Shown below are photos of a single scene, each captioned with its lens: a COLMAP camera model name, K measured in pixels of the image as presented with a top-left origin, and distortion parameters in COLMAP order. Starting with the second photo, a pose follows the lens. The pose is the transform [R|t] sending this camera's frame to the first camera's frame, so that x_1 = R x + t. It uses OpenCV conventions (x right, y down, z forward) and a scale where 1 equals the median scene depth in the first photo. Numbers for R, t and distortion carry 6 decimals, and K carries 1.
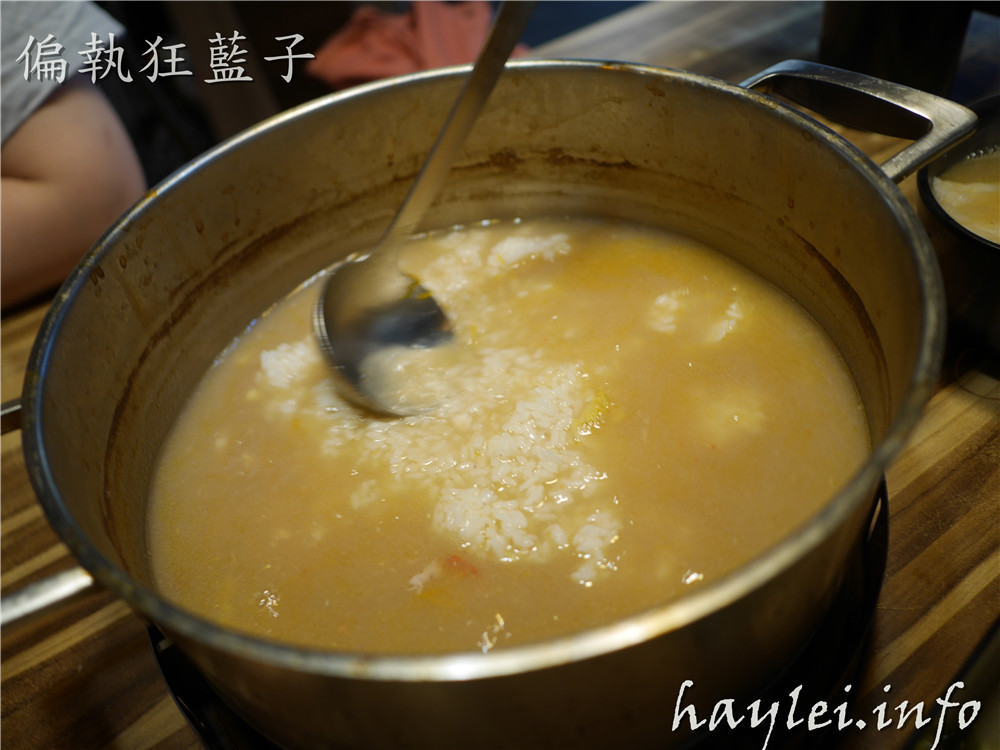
lens RADIAL K [[887.4, 0, 508.1], [0, 887.4, 373.9], [0, 0, 1]] dist [-0.009595, -0.002848]
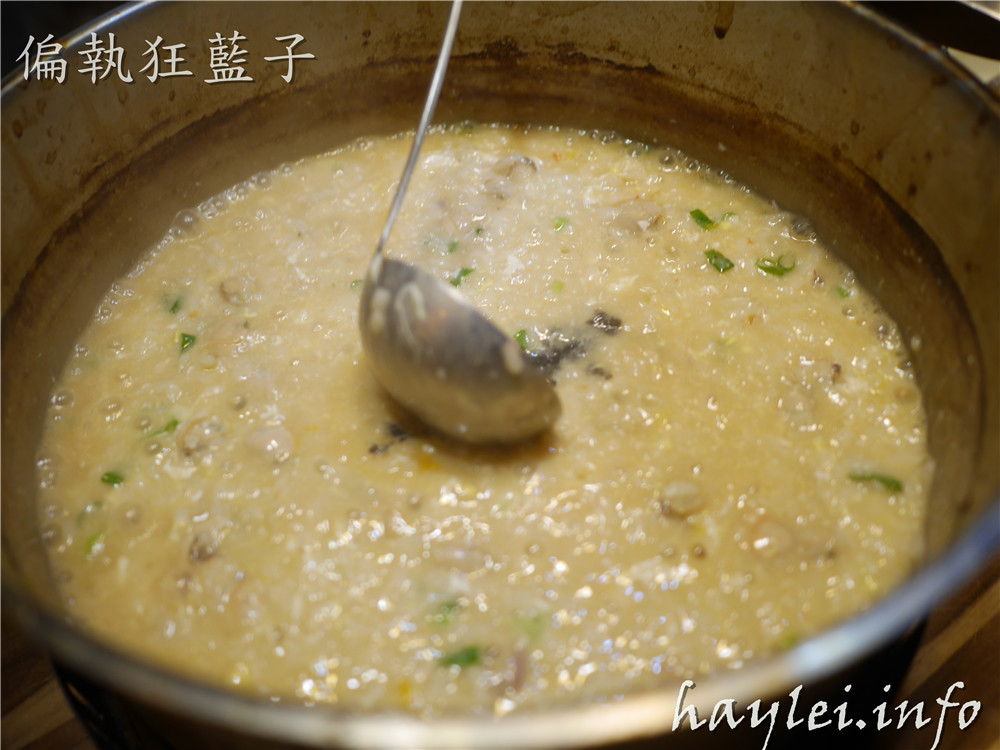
lens RADIAL K [[876.8, 0, 500.0], [0, 876.8, 375.0], [0, 0, 1]] dist [0.028382, -0.004985]
pose [[0.994664, 0.062133, 0.082360, -0.064038], [-0.068199, 0.994997, 0.073012, 0.000620], [-0.077412, -0.078239, 0.993925, 0.174611]]
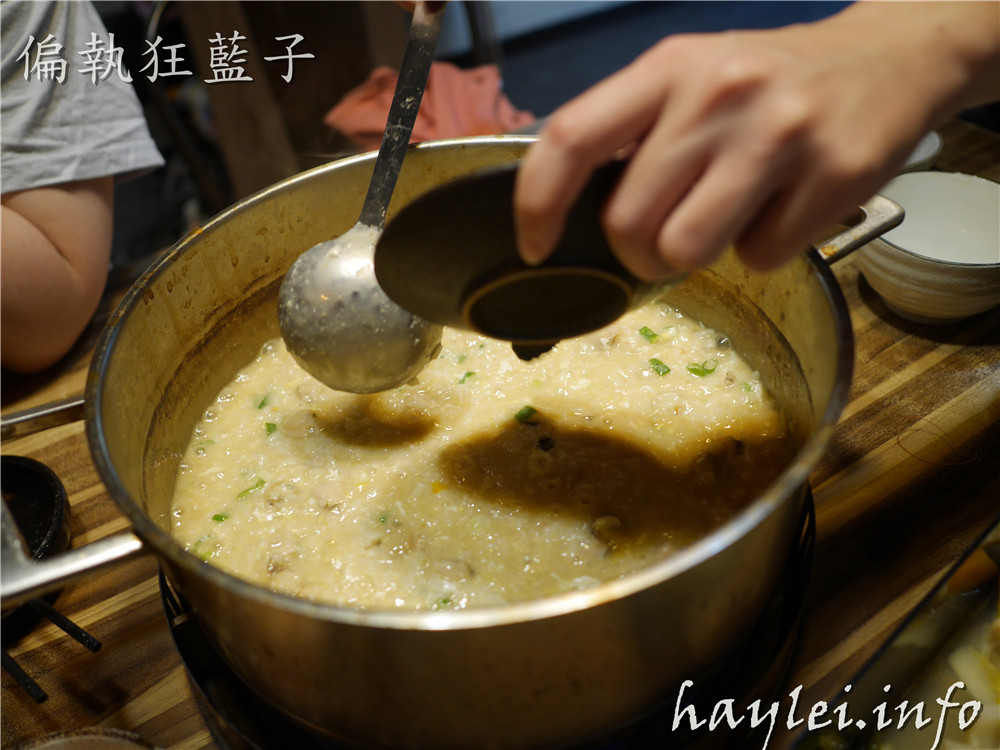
lens RADIAL K [[876.8, 0, 500.0], [0, 876.8, 375.0], [0, 0, 1]] dist [0.028382, -0.004985]
pose [[0.998023, 0.062764, 0.003417, 0.001209], [-0.062471, 0.996445, -0.056522, 0.024264], [-0.006953, 0.056197, 0.998396, -0.136214]]
